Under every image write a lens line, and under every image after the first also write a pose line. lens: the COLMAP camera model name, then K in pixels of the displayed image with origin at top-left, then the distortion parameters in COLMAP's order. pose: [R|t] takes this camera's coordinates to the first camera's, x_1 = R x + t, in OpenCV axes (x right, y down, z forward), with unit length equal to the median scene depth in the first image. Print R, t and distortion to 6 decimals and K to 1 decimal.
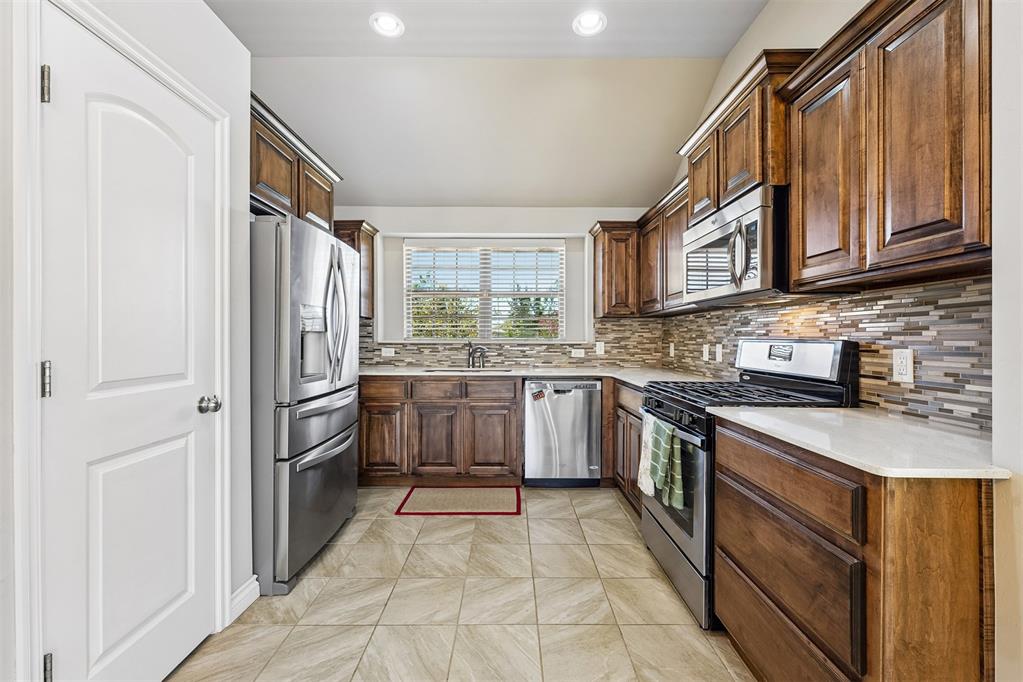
lens RADIAL K [[415.5, 0, 512.6], [0, 415.5, 338.0], [0, 0, 1]] dist [-0.000227, -0.000201]
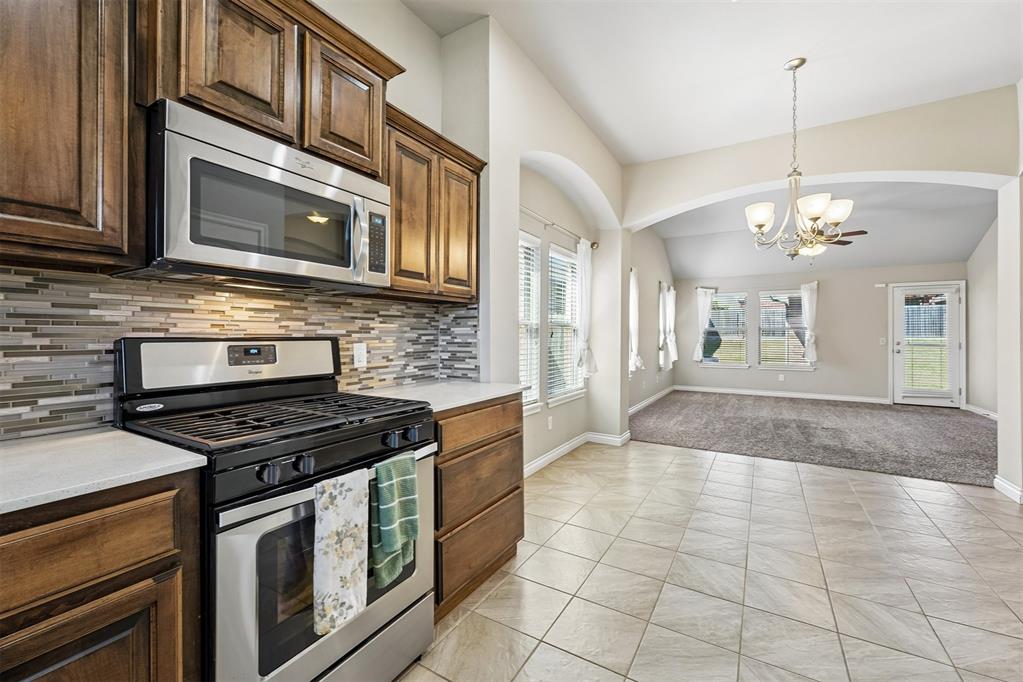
lens RADIAL K [[415.5, 0, 510.5], [0, 415.5, 331.5], [0, 0, 1]] dist [-0.000227, -0.000201]
pose [[-0.849685, 0.003640, 0.527278, -0.100579], [-0.000381, 0.999972, -0.007517, -0.001069], [-0.527291, -0.006588, -0.849659, 0.883067]]
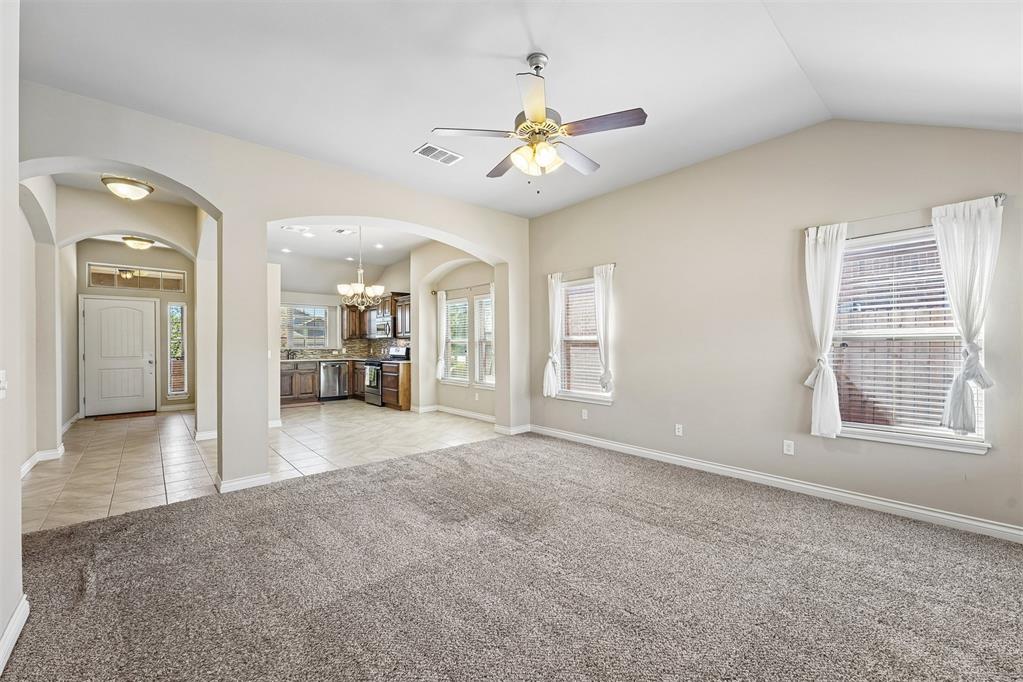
lens RADIAL K [[415.5, 0, 512.2], [0, 415.5, 343.0], [0, 0, 1]] dist [-0.000227, -0.000201]
pose [[0.754366, -0.002892, 0.656448, -0.833658], [0.003542, 0.999994, 0.000336, -0.023790], [-0.656445, 0.002072, 0.754371, -1.958586]]
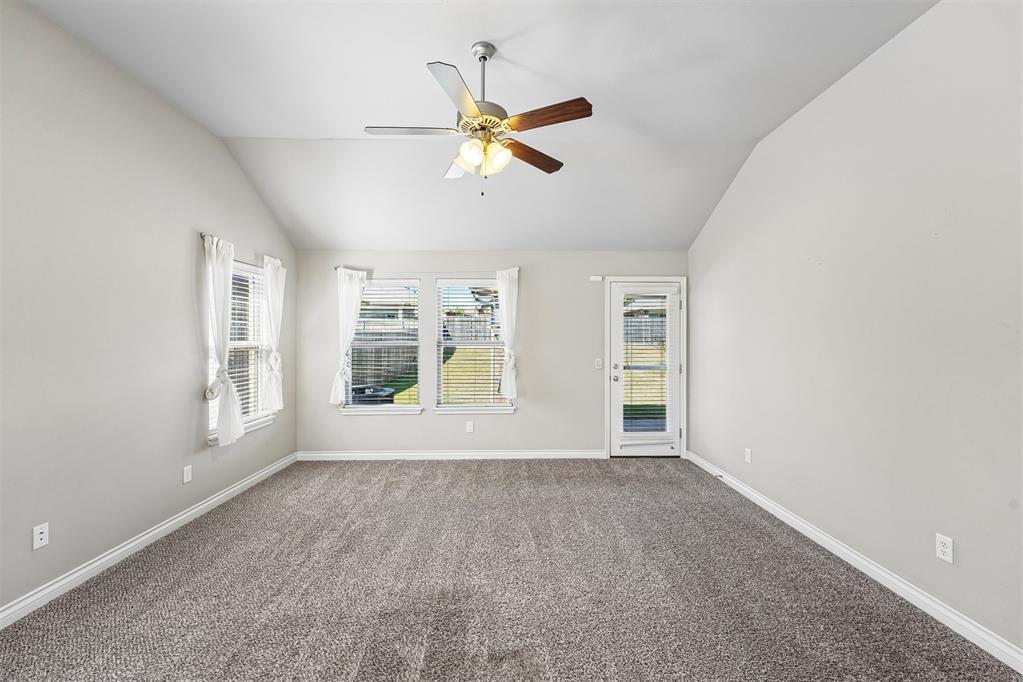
lens RADIAL K [[415.5, 0, 514.5], [0, 415.5, 340.7], [0, 0, 1]] dist [-0.000227, -0.000201]
pose [[-0.999865, 0.003262, -0.016114, -0.306068], [0.003172, 0.999979, 0.005655, -0.057161], [0.016133, 0.005603, -0.999854, -0.627305]]
